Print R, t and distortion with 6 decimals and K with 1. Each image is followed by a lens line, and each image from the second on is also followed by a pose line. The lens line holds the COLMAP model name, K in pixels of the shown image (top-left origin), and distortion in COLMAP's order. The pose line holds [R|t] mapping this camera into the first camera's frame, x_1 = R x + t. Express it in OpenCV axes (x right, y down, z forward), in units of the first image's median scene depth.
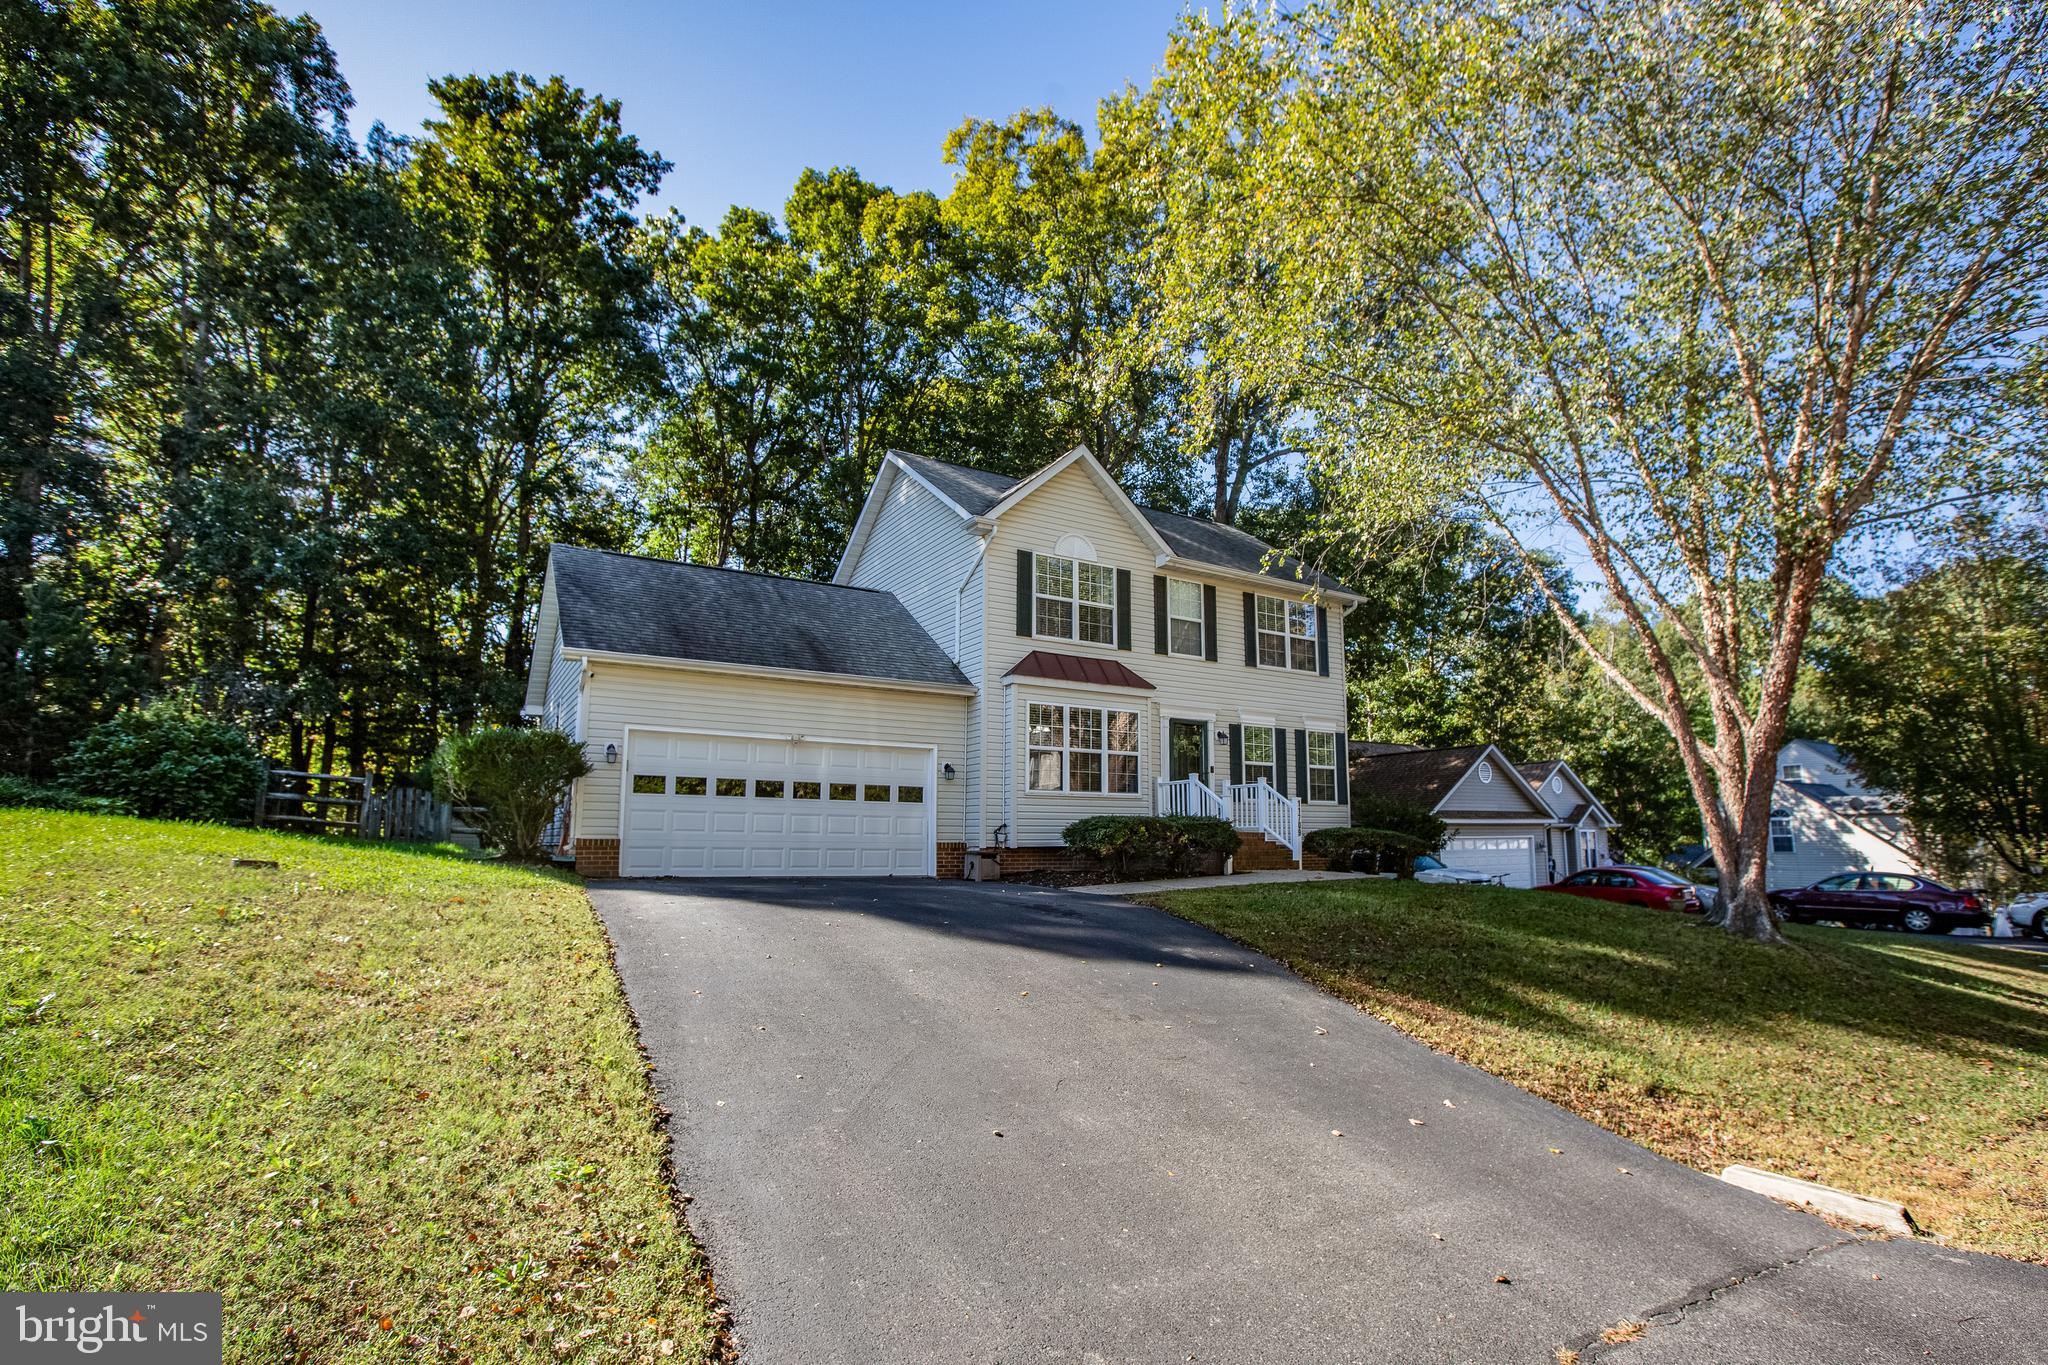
lens RADIAL K [[1076.0, 0, 1024.0], [0, 1076.0, 682.5], [0, 0, 1]] dist [-0.063159, 0.001003]
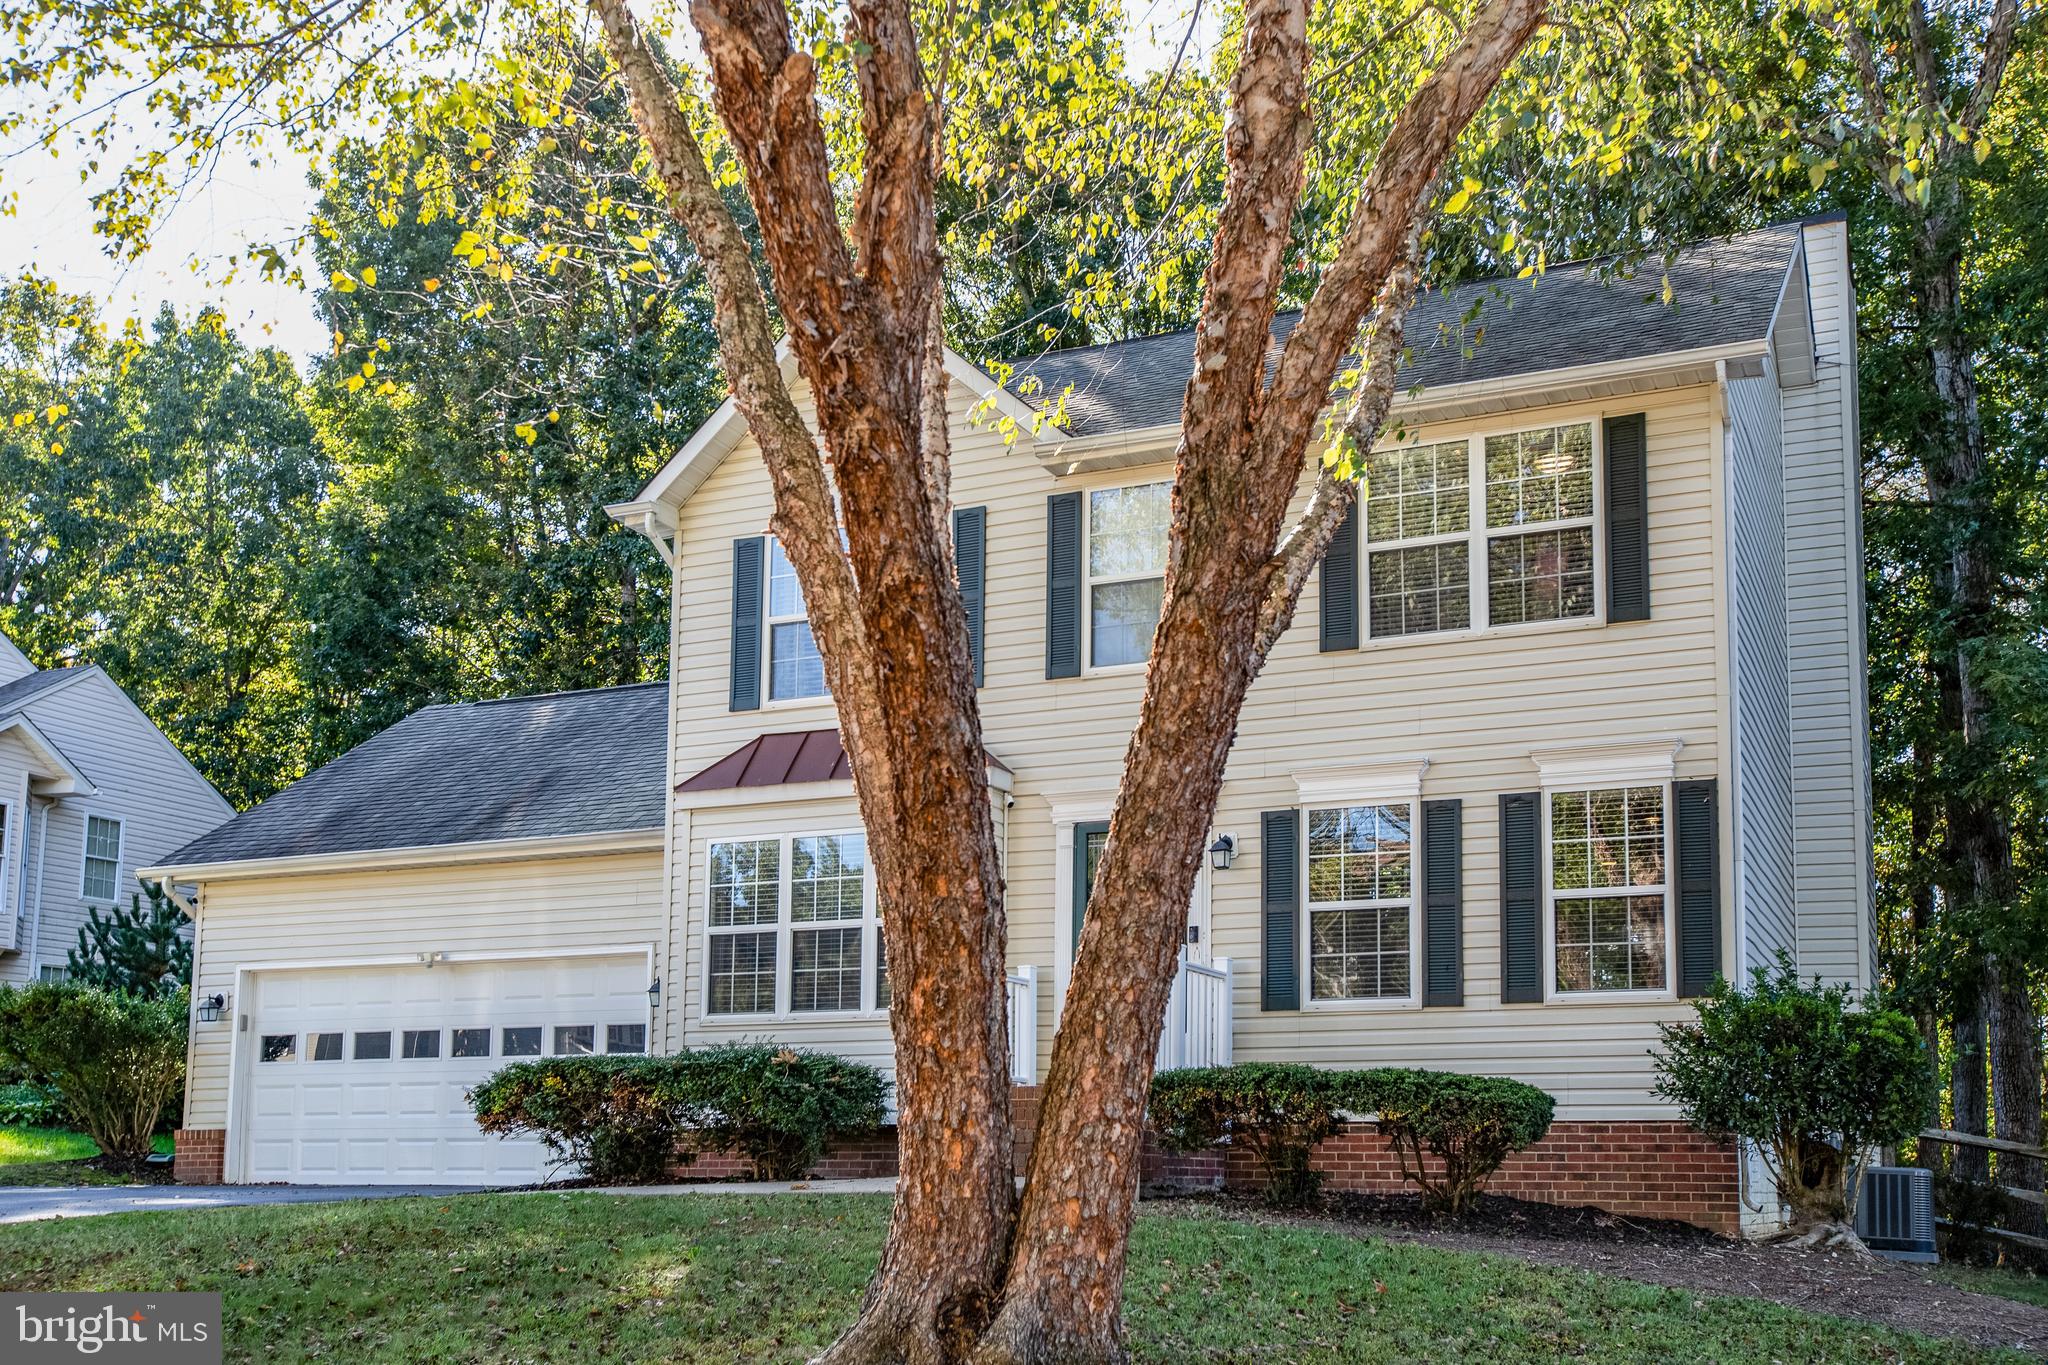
lens RADIAL K [[2152.8, 0, 930.8], [0, 2152.8, 822.0], [0, 0, 1]] dist [0.040146, 0.016251]
pose [[0.524859, -0.128461, -0.841440, 0.853218], [0.136262, 0.988478, -0.065913, 0.083504], [0.840212, -0.080062, 0.536316, 0.517479]]
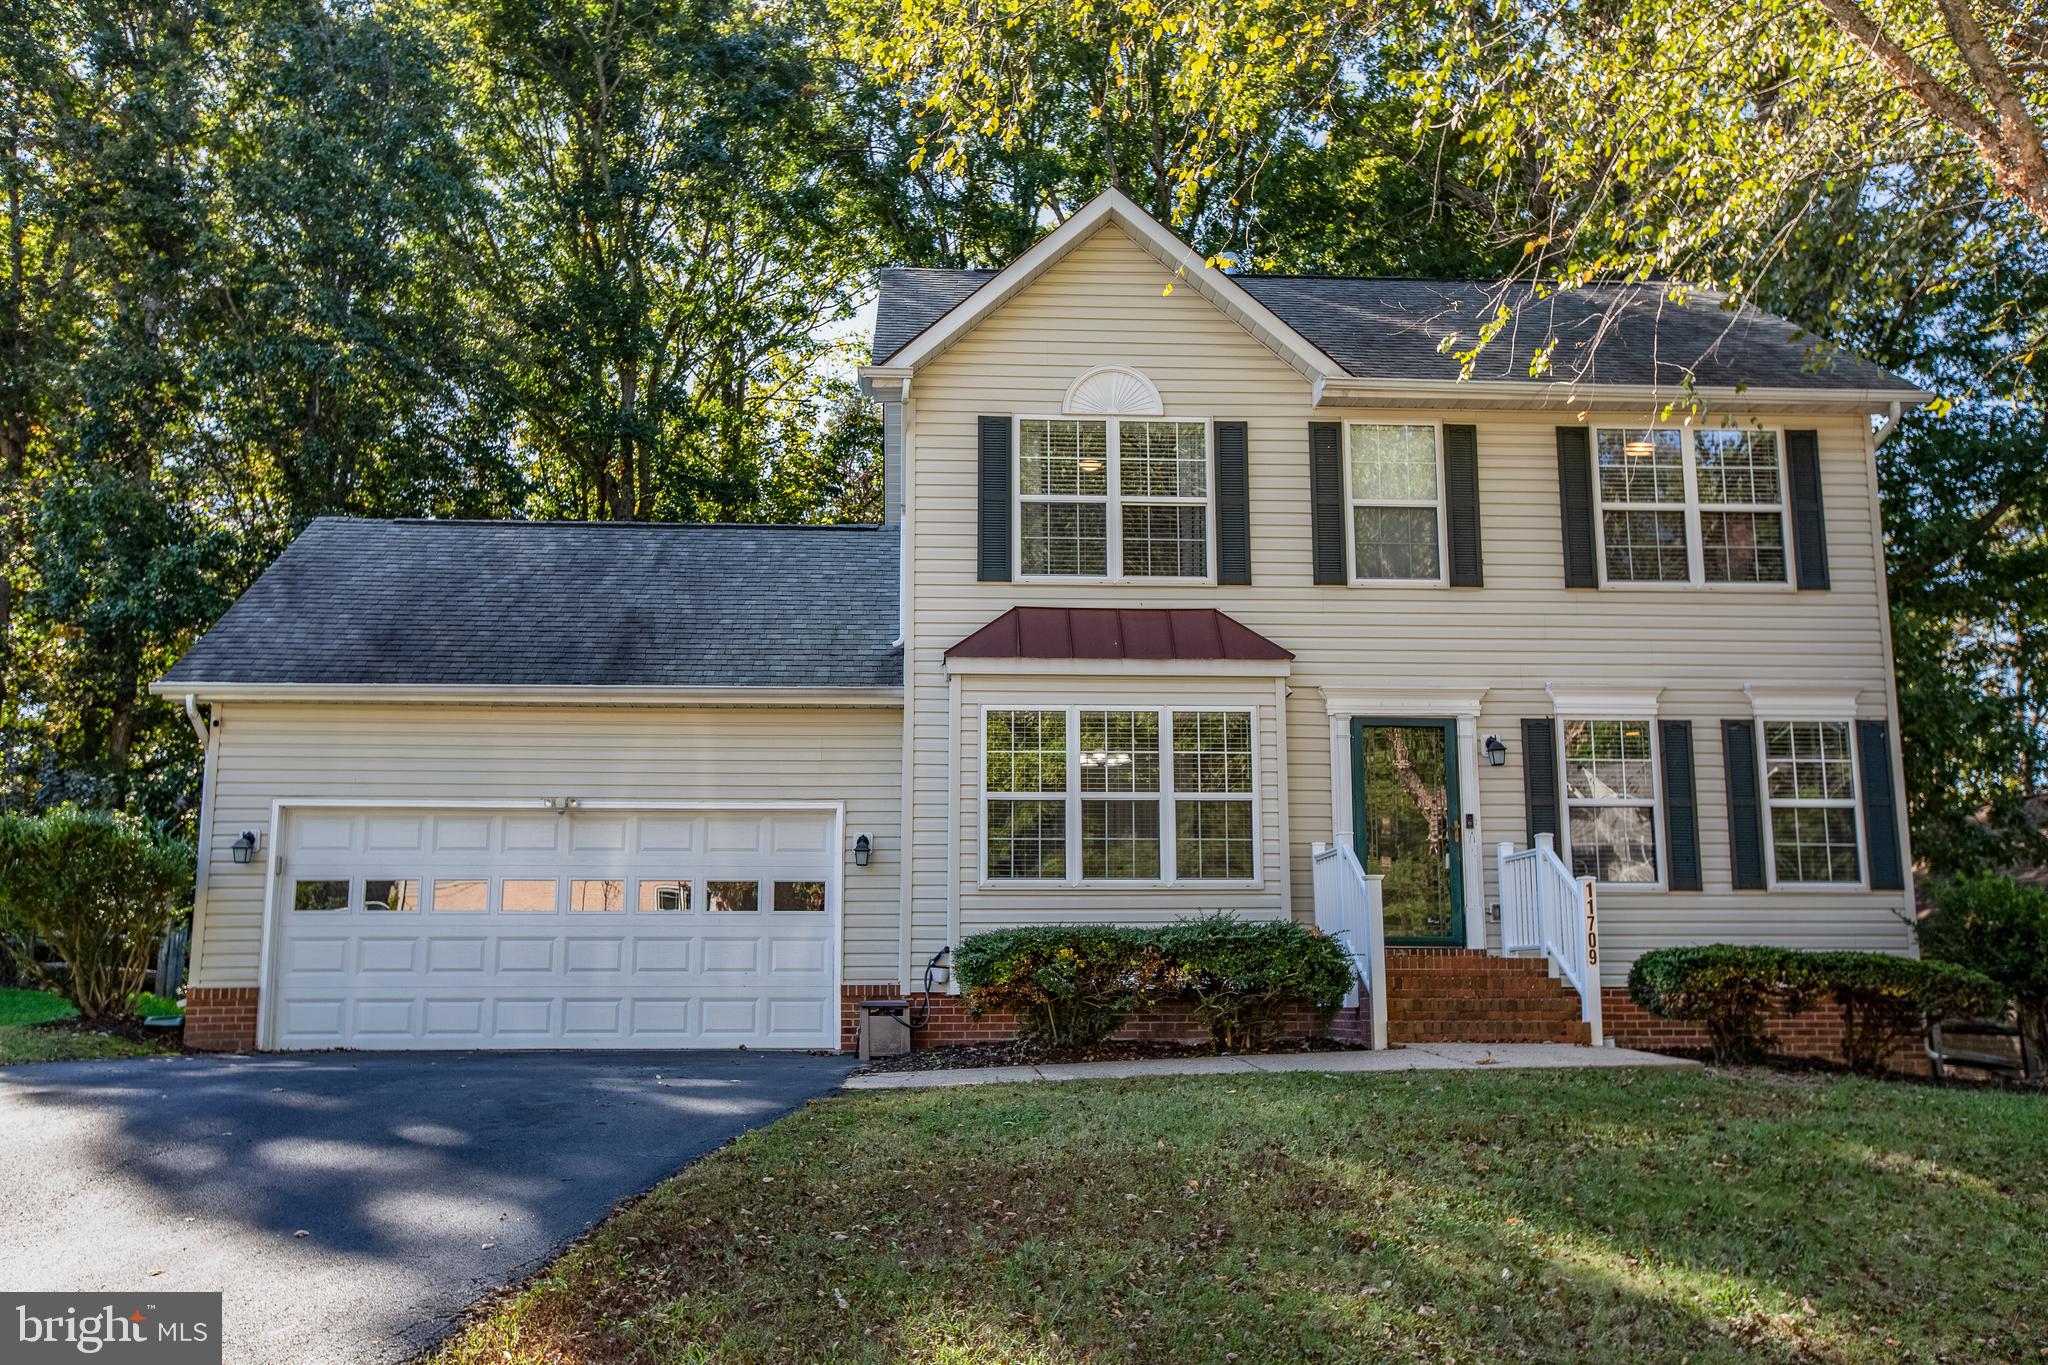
lens RADIAL K [[1839.0, 0, 886.5], [0, 1839.0, 654.8], [0, 0, 1]] dist [0.029431, 0.010366]
pose [[0.868295, -0.096380, -0.486595, 0.369446], [0.080996, 0.995325, -0.052612, 0.033378], [0.489391, 0.006270, 0.872042, 0.200910]]
